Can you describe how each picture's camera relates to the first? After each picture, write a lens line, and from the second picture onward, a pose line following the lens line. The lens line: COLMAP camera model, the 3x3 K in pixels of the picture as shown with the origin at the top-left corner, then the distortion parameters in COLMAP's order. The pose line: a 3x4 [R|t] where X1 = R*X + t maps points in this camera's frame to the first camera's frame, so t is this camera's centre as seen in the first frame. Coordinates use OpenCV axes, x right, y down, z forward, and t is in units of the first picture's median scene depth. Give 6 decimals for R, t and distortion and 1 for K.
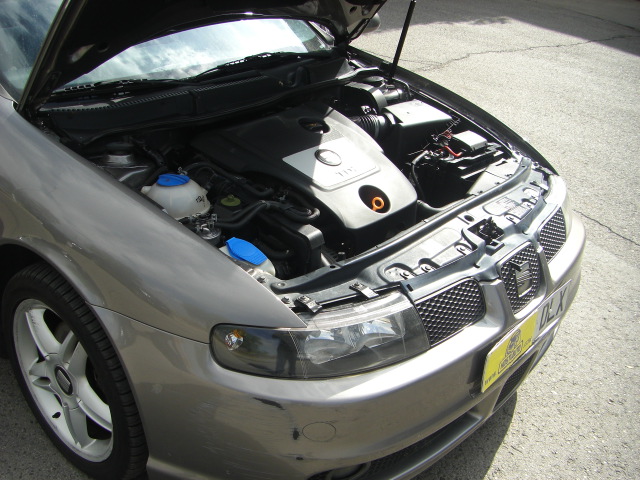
lens RADIAL K [[731.9, 0, 320.5], [0, 731.9, 241.2], [0, 0, 1]] dist [-0.141949, 0.000000]
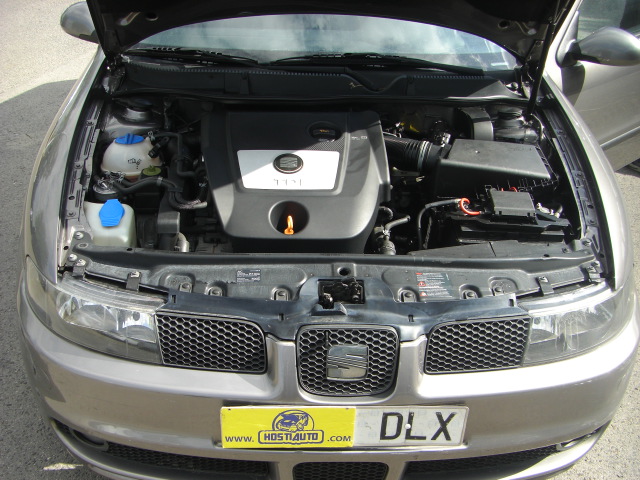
lens RADIAL K [[731.9, 0, 315.9], [0, 731.9, 244.7], [0, 0, 1]] dist [-0.141949, 0.000000]
pose [[0.680957, 0.337644, -0.649842, 0.695167], [-0.326404, 0.934289, 0.143404, -0.165327], [0.655559, 0.114459, 0.746419, 0.325955]]
